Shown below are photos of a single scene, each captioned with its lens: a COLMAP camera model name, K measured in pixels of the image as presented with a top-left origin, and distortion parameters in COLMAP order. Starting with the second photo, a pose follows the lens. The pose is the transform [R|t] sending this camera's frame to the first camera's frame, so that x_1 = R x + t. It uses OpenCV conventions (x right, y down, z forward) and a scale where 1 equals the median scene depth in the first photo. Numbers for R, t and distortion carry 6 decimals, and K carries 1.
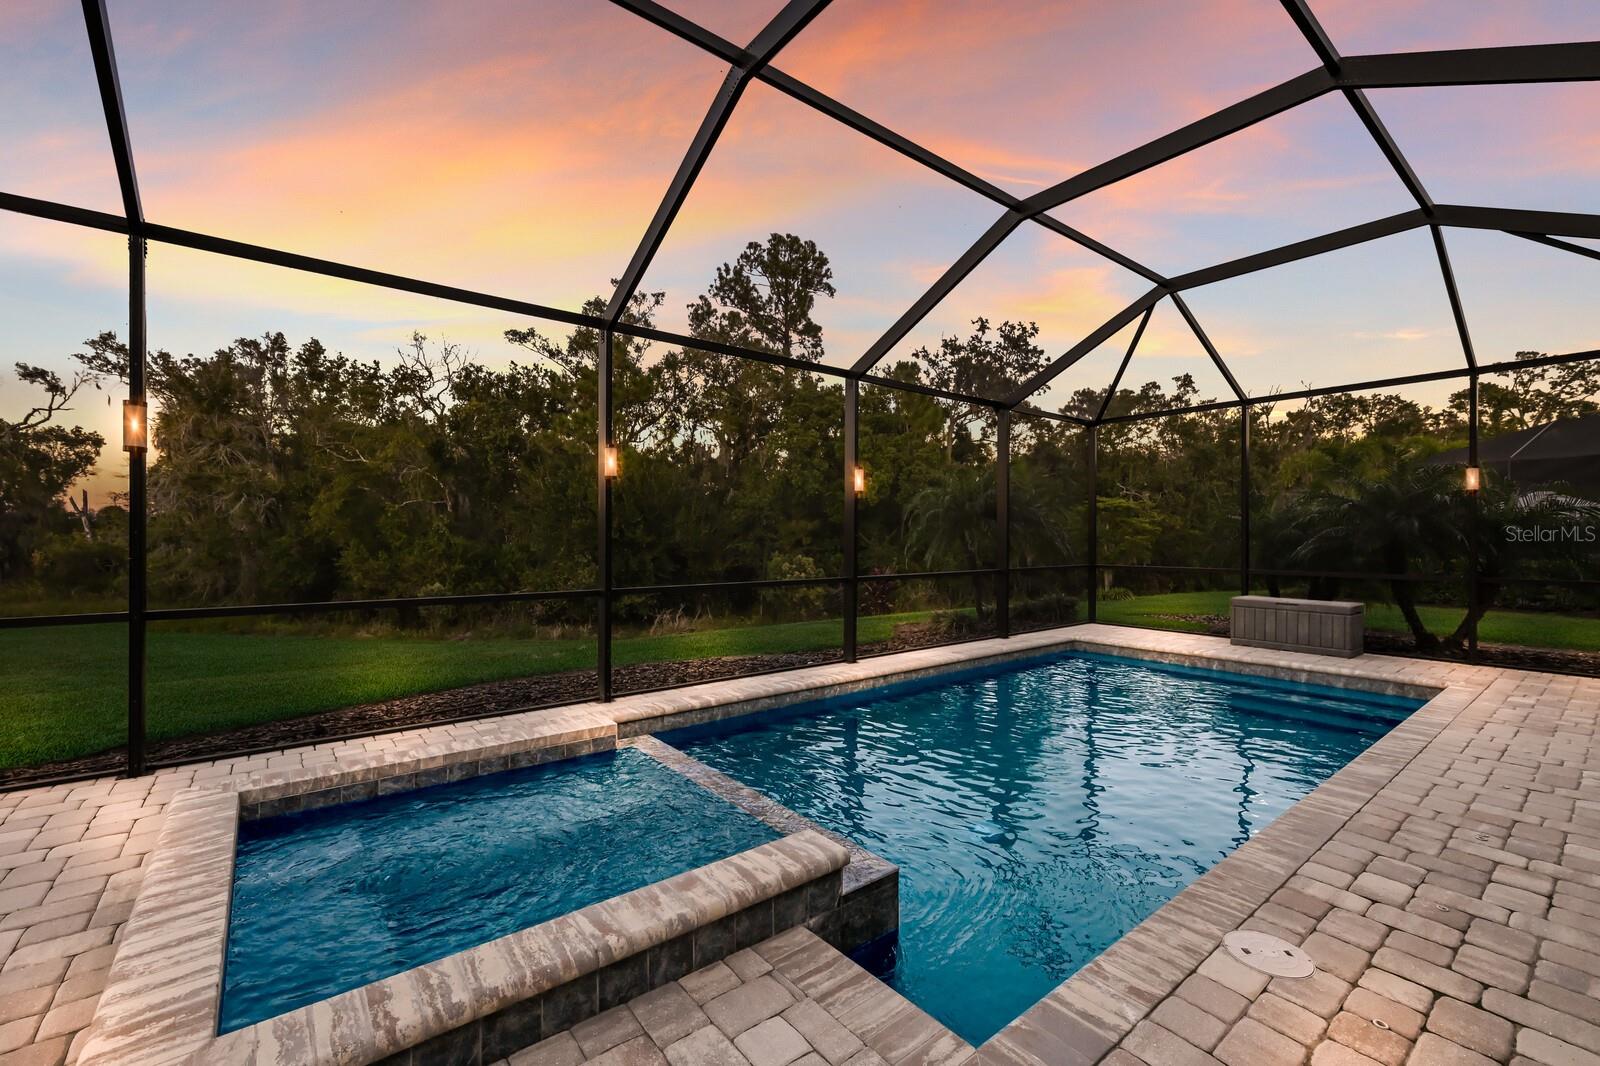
lens RADIAL K [[658.4, 0, 808.8], [0, 658.4, 539.9], [0, 0, 1]] dist [-0.001026, 0.001154]
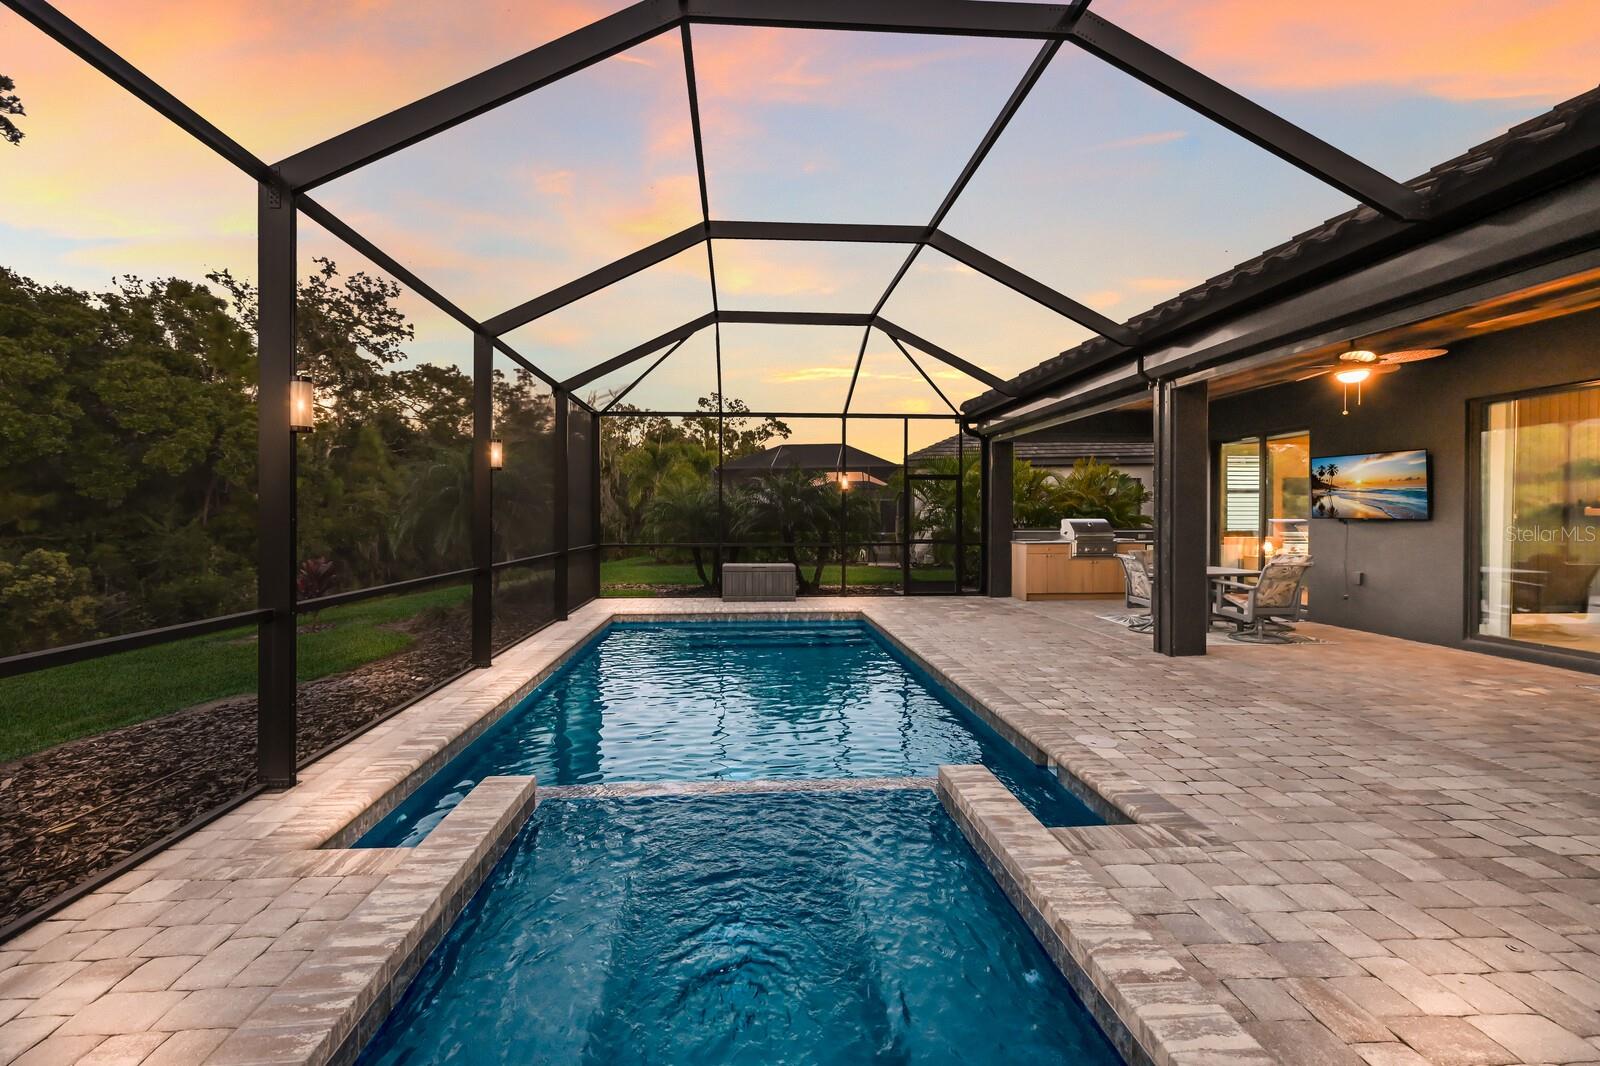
lens RADIAL K [[658.4, 0, 772.5], [0, 658.4, 527.7], [0, 0, 1]] dist [-0.001026, 0.001154]
pose [[0.582419, -0.015546, 0.812740, -0.108310], [0.006664, 0.999875, 0.014350, -0.001330], [-0.812862, -0.002942, 0.582450, 0.051965]]
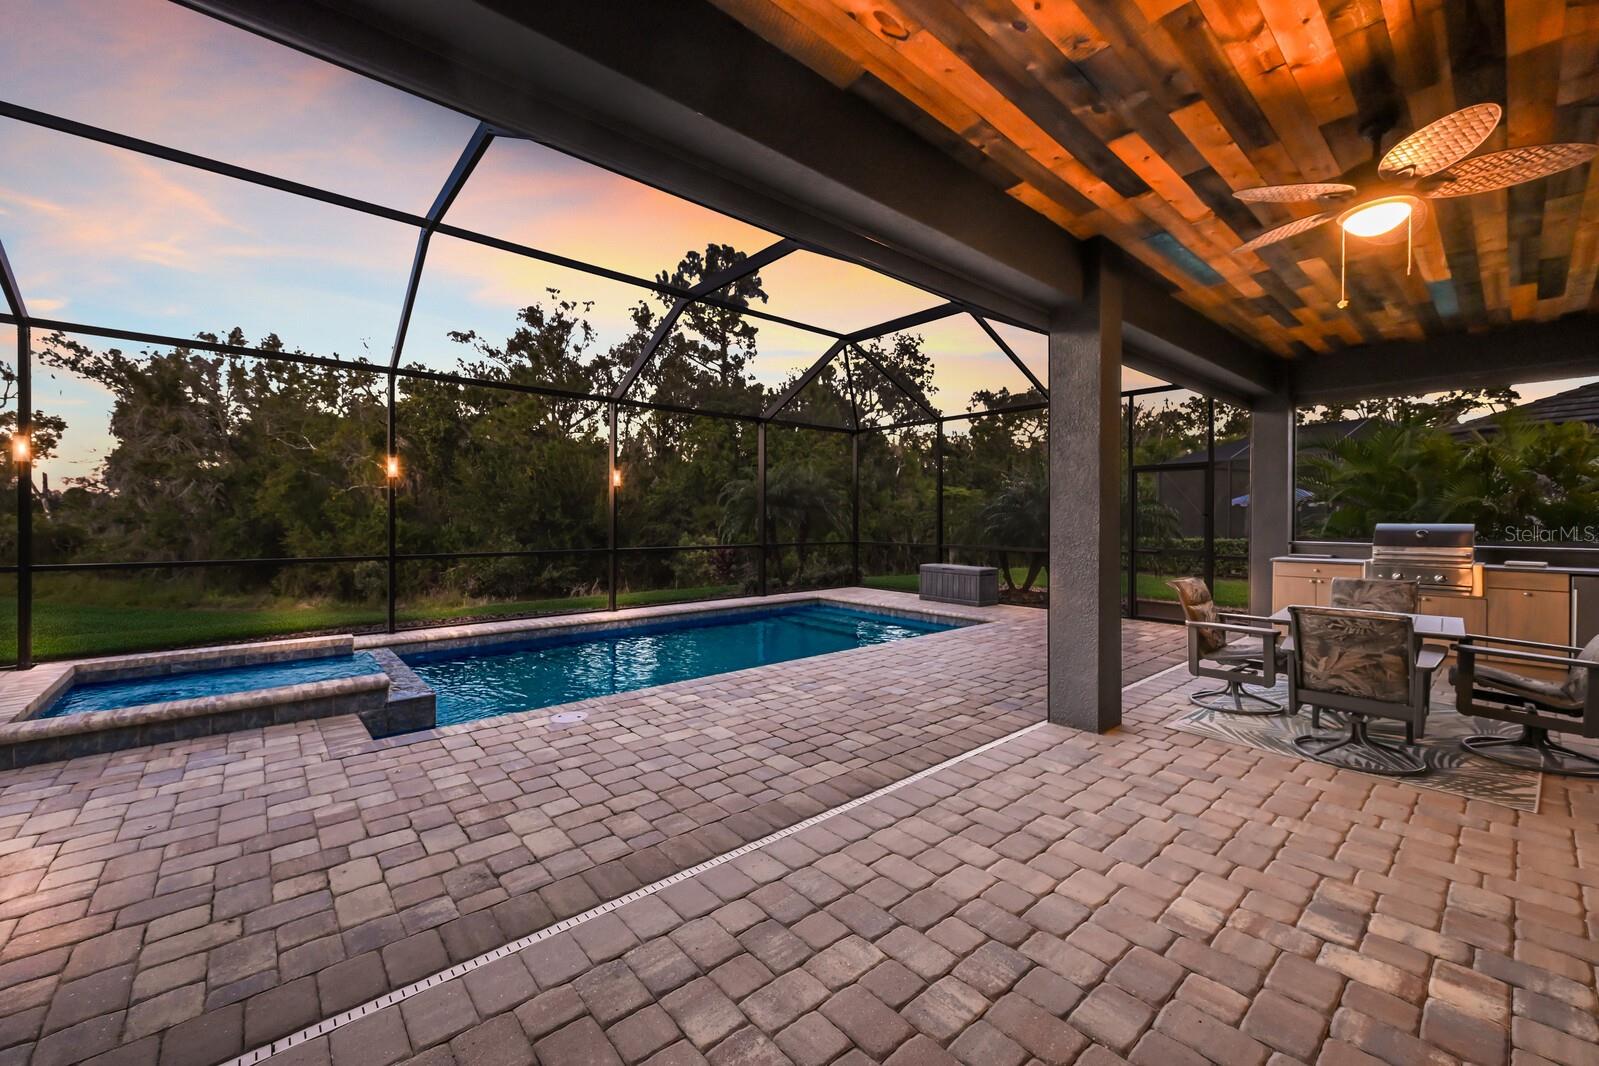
lens RADIAL K [[621.2, 0, 811.1], [0, 621.2, 523.5], [0, 0, 1]] dist [0.004774, 0.000300]
pose [[0.998793, 0.001965, 0.049070, 0.109557], [-0.002040, 0.999997, 0.001476, 0.000280], [-0.049067, -0.001574, 0.998794, -0.081929]]
